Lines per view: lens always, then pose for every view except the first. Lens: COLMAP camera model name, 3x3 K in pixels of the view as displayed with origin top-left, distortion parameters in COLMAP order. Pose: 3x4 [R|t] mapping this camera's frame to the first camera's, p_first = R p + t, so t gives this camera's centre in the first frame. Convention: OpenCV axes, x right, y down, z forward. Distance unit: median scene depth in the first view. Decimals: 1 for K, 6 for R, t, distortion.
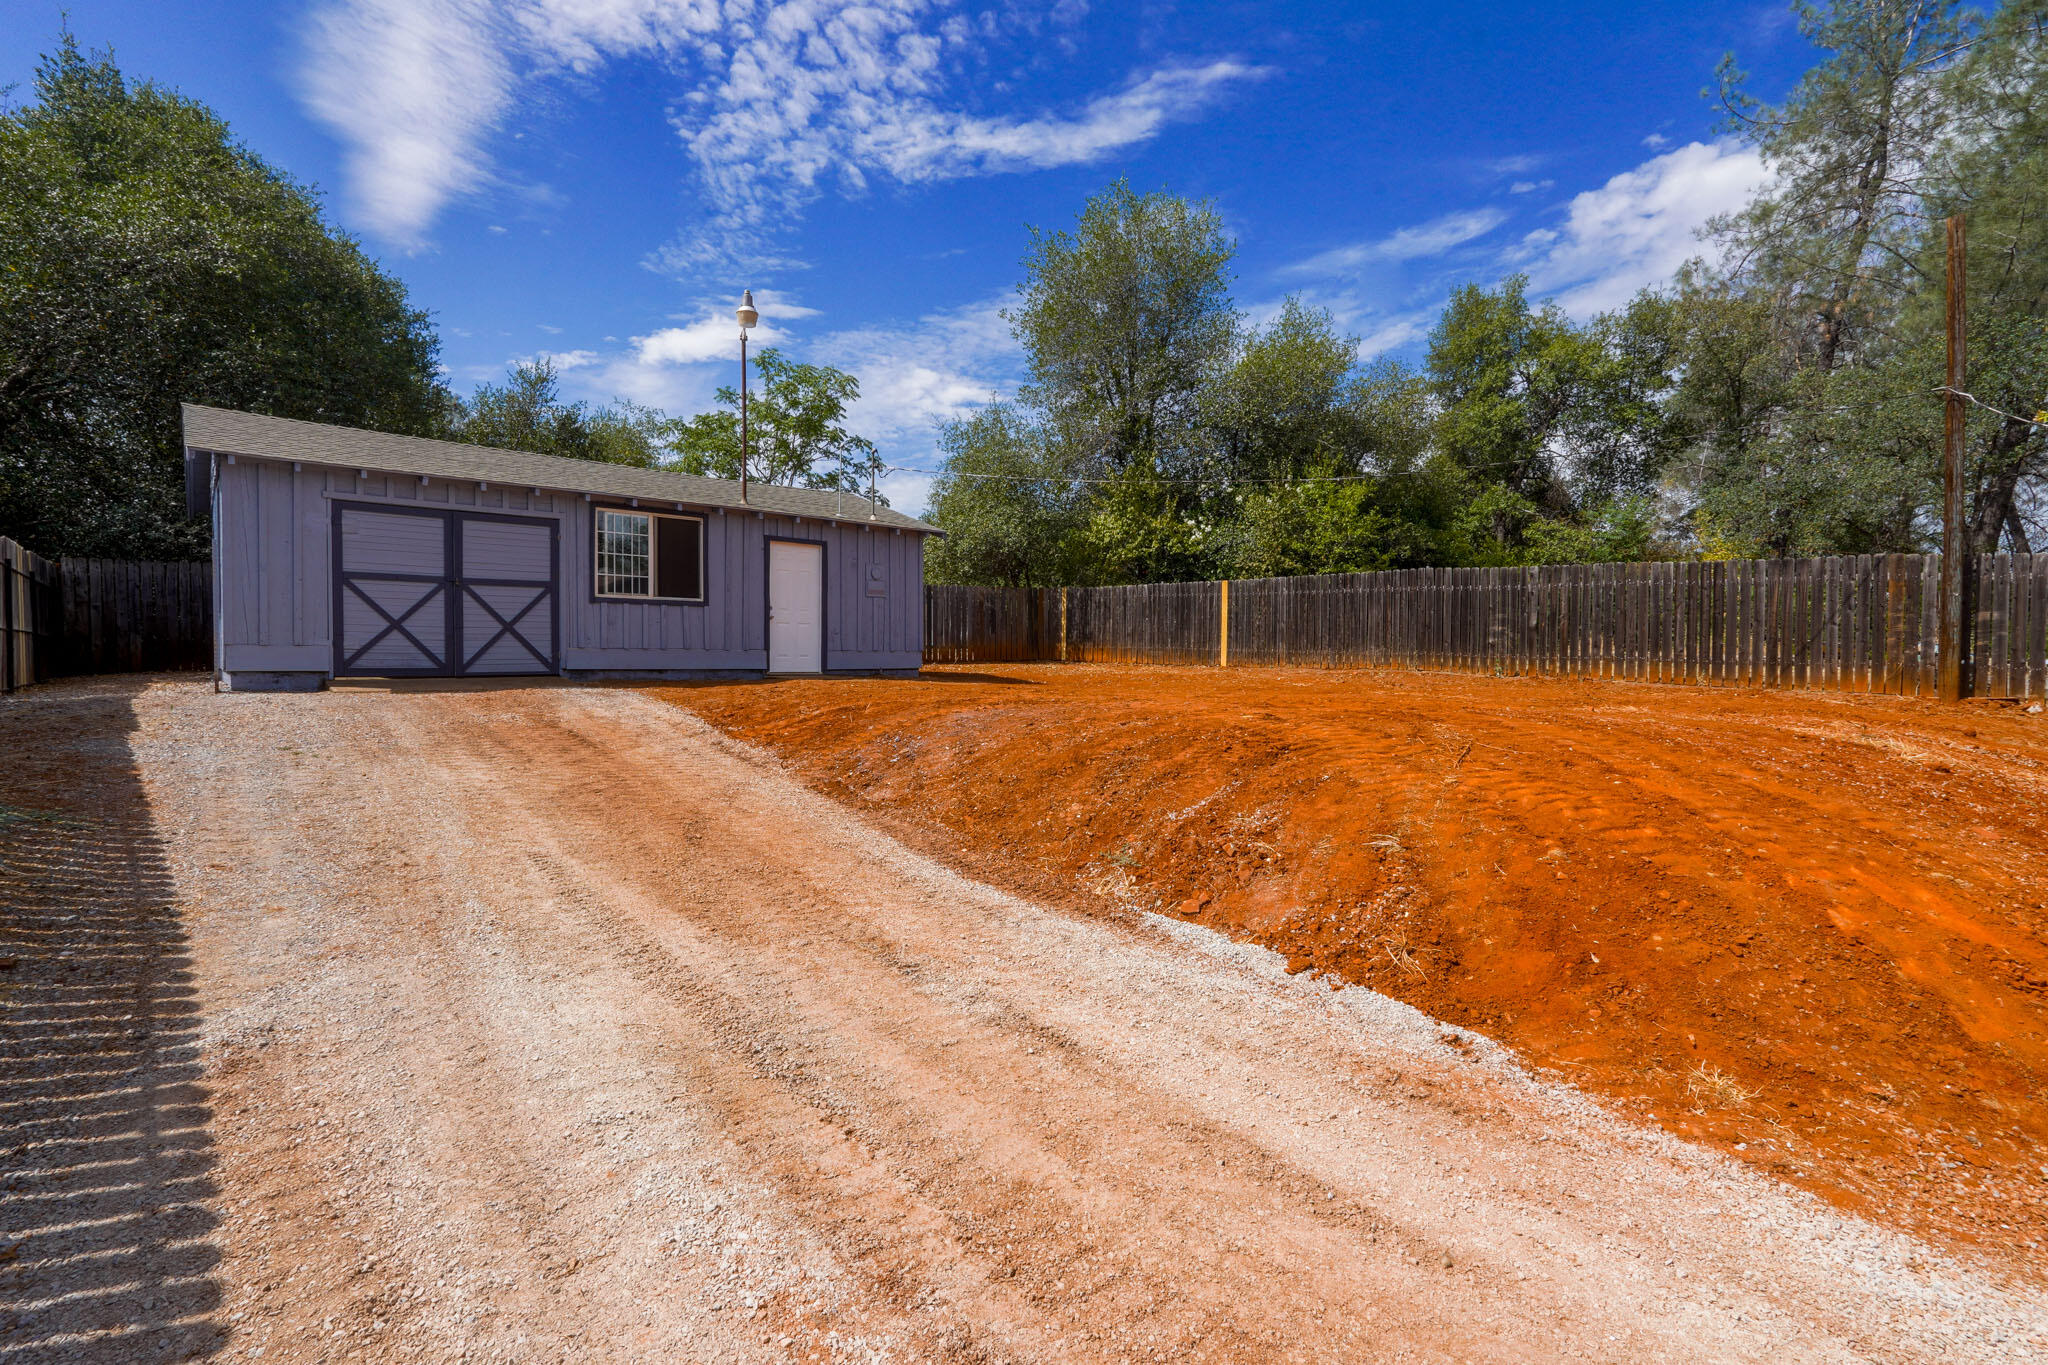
lens RADIAL K [[947.3, 0, 1018.5], [0, 947.3, 682.6], [0, 0, 1]] dist [-0.003059, 0.000673]
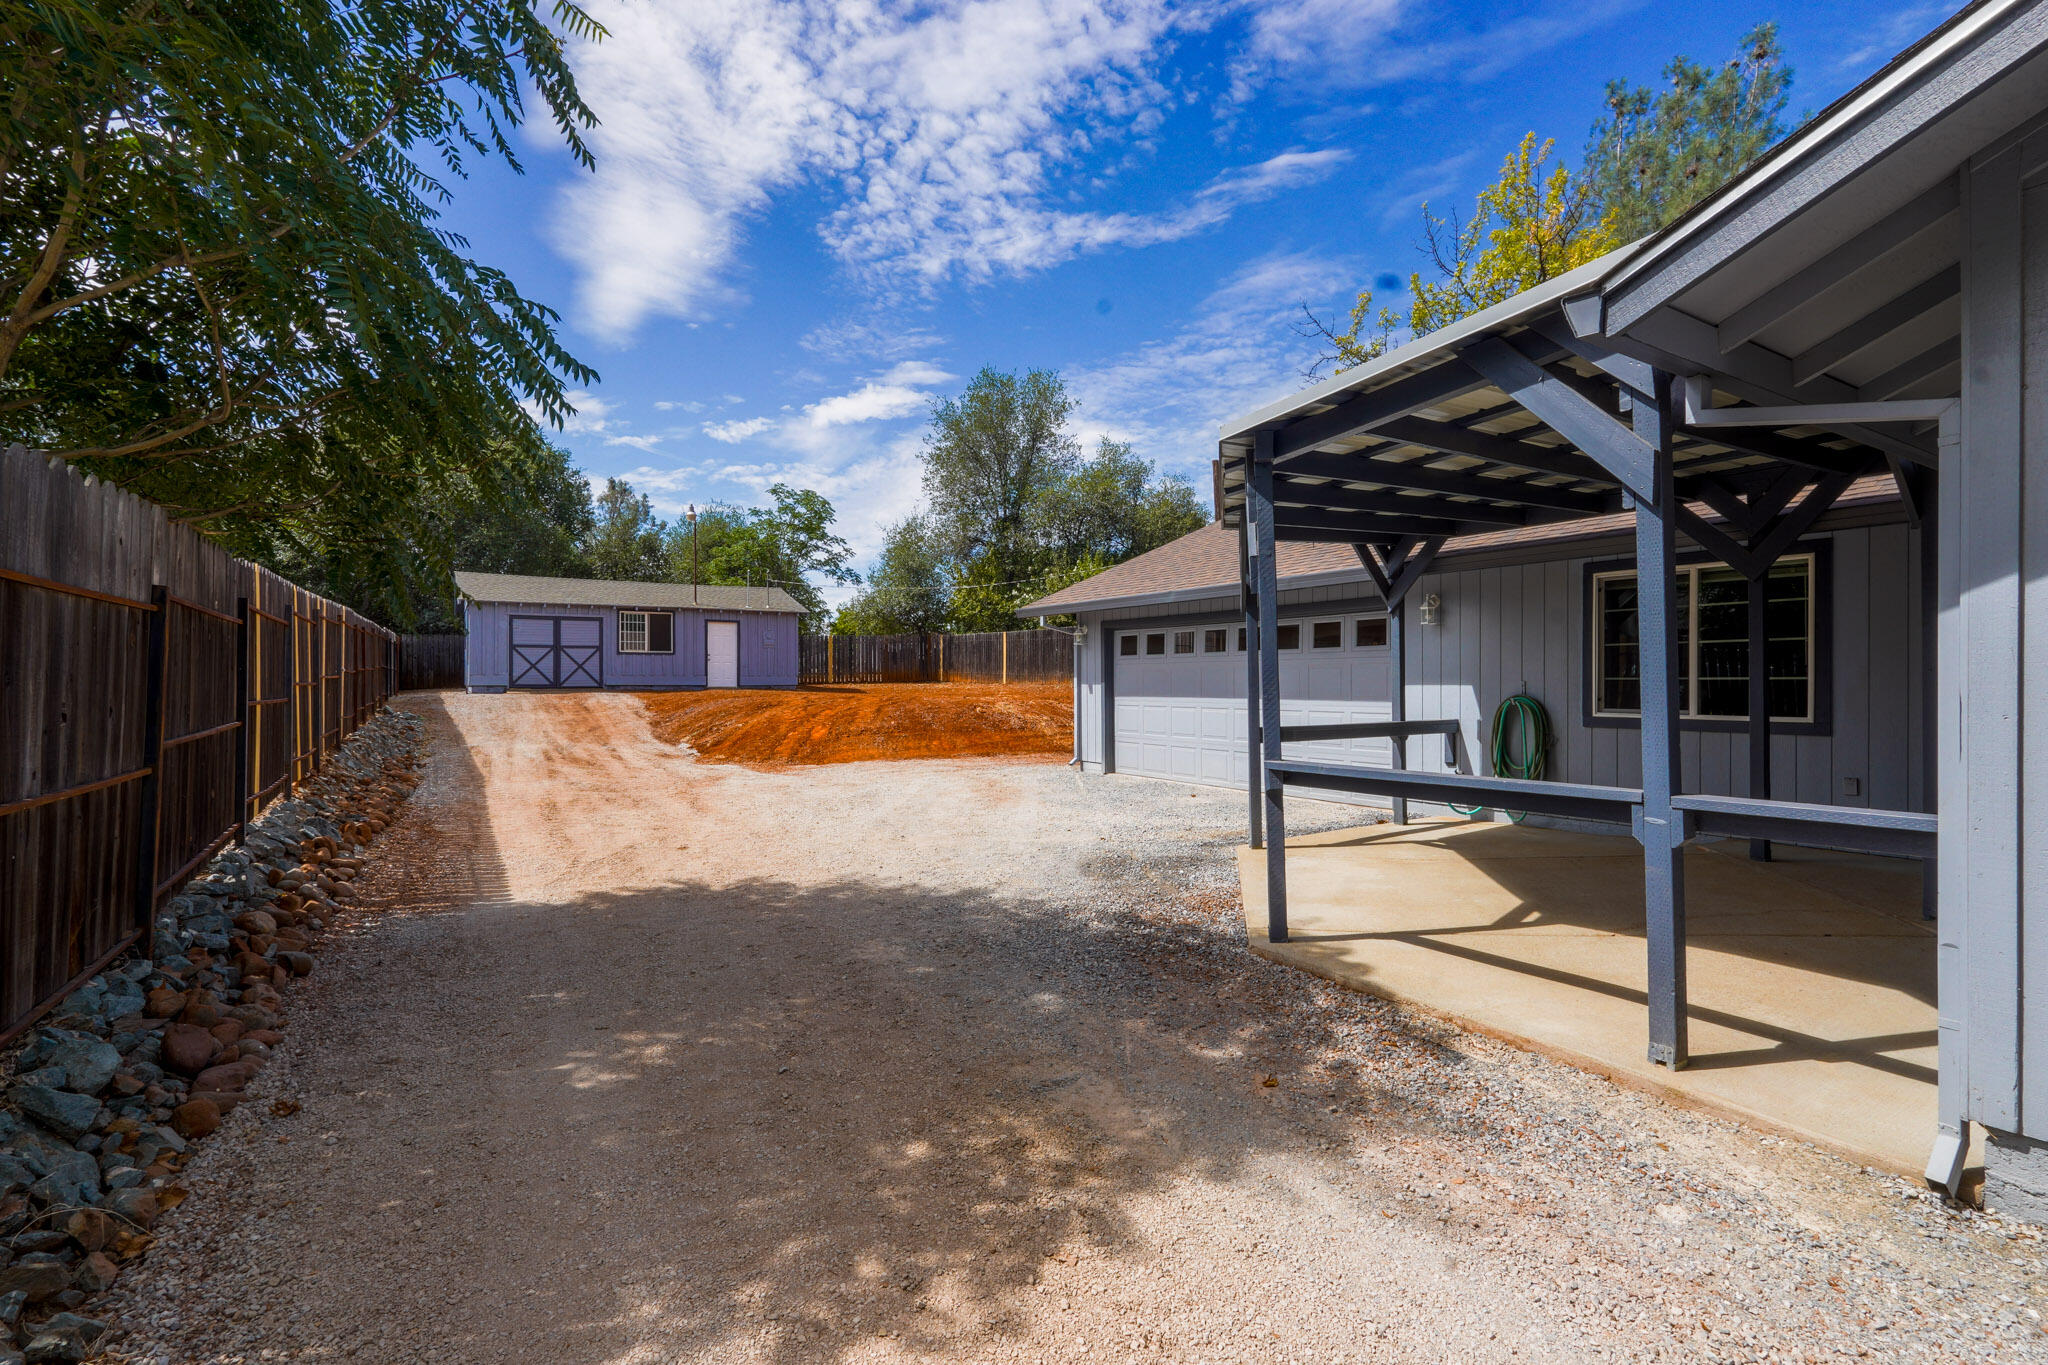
lens RADIAL K [[947.3, 0, 1018.5], [0, 947.3, 682.6], [0, 0, 1]] dist [-0.003059, 0.000673]
pose [[0.985810, -0.005335, -0.167781, 0.783227], [0.001065, 0.999673, -0.025530, 0.035140], [0.167863, 0.024989, 0.985494, -0.945421]]
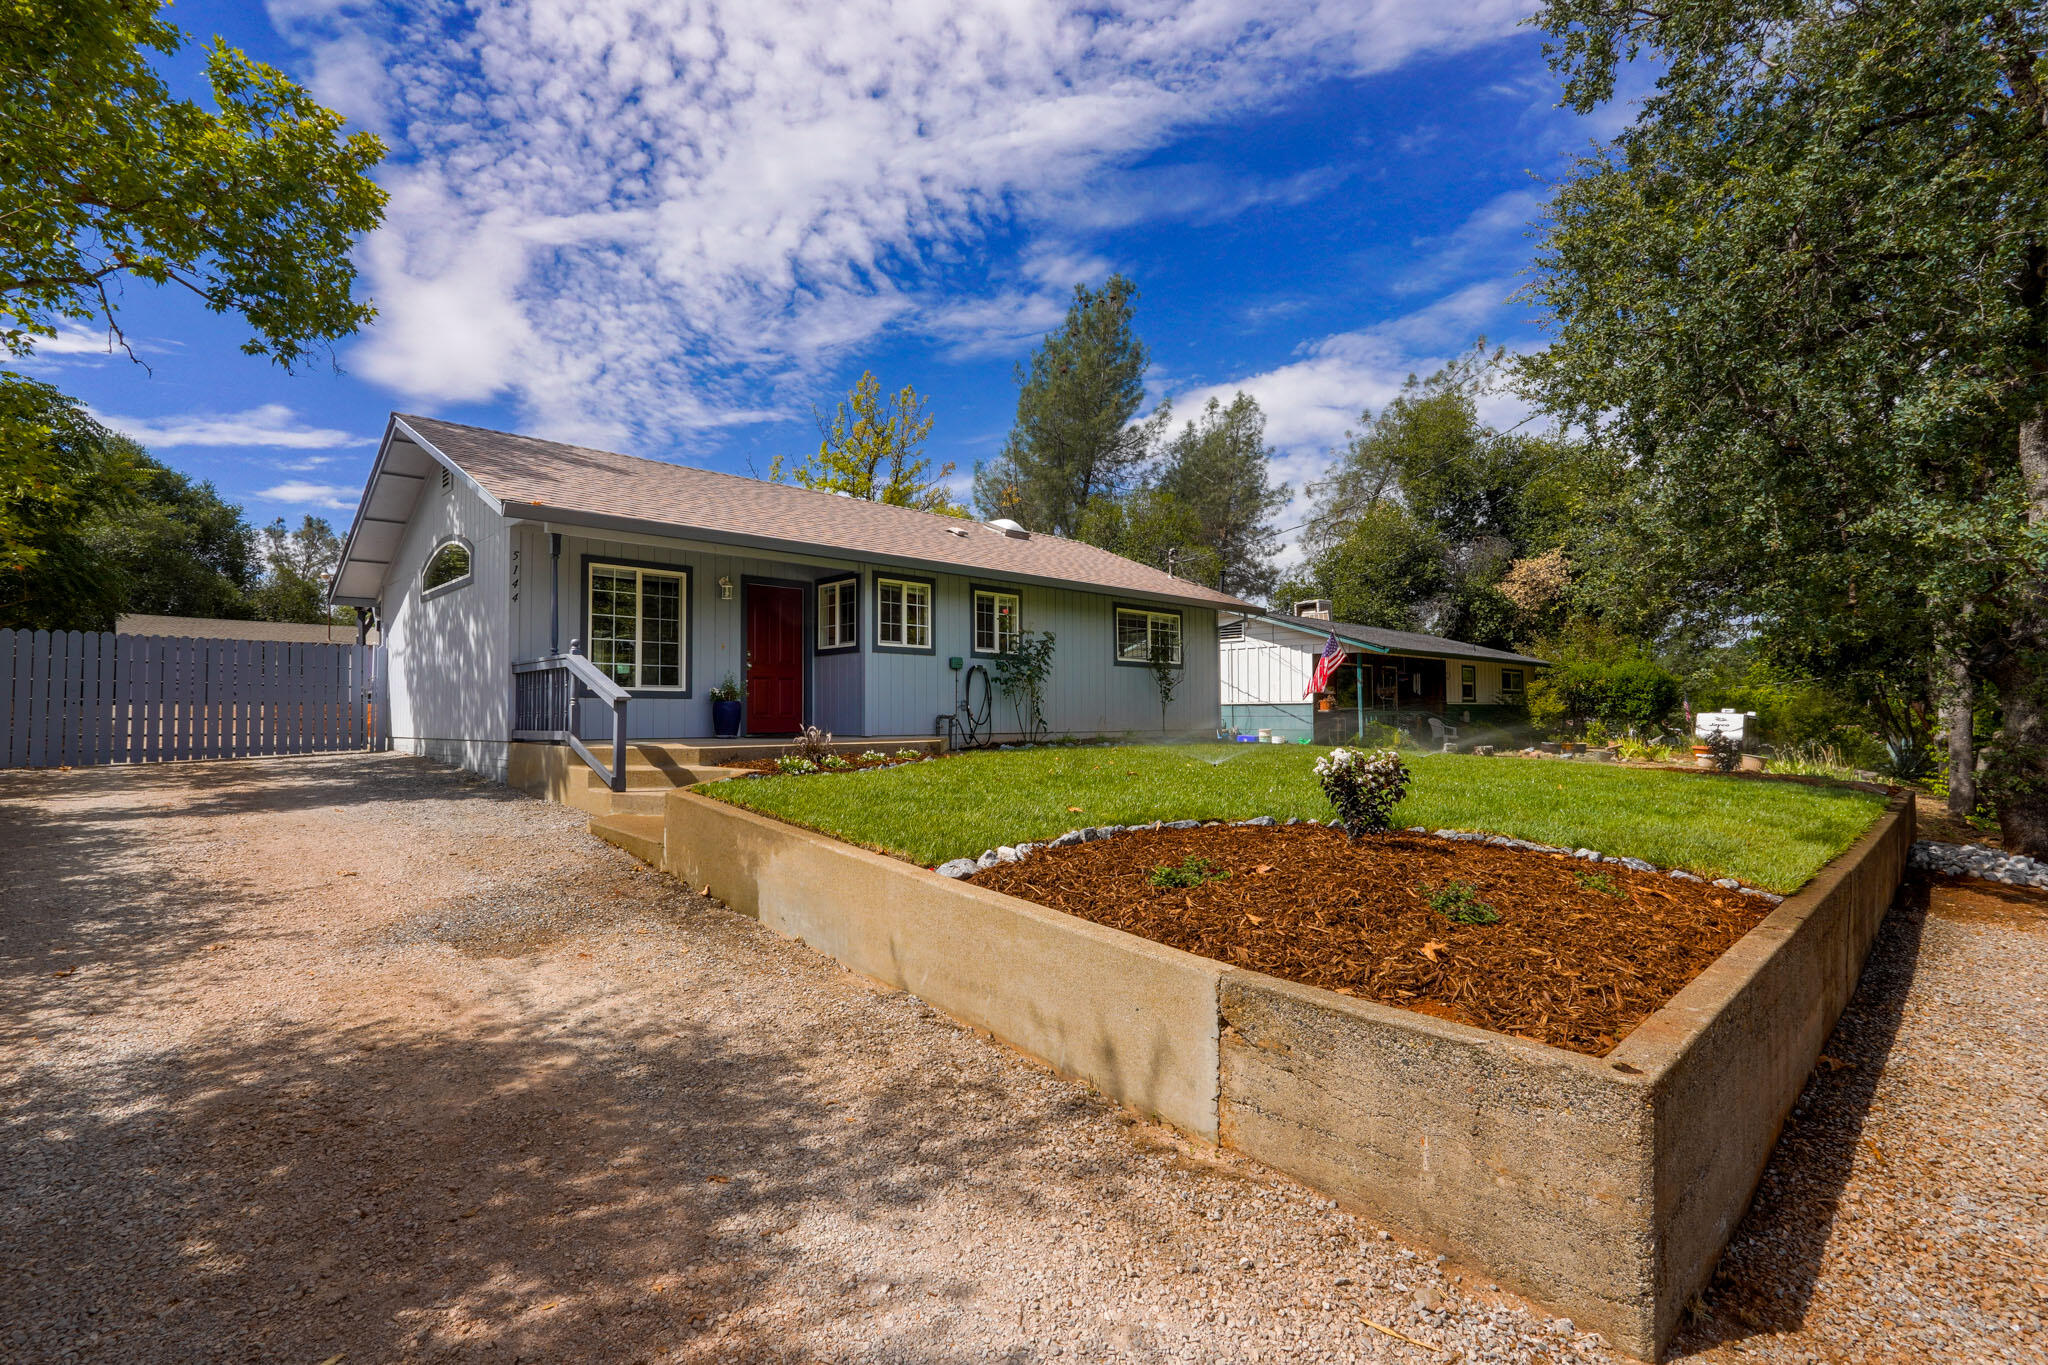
lens RADIAL K [[947.3, 0, 1018.5], [0, 947.3, 682.6], [0, 0, 1]] dist [-0.003059, 0.000673]
pose [[0.998669, -0.006048, 0.051220, 1.640721], [0.009554, 0.997606, -0.068495, 0.143609], [-0.050683, 0.068894, 0.996336, -1.908967]]
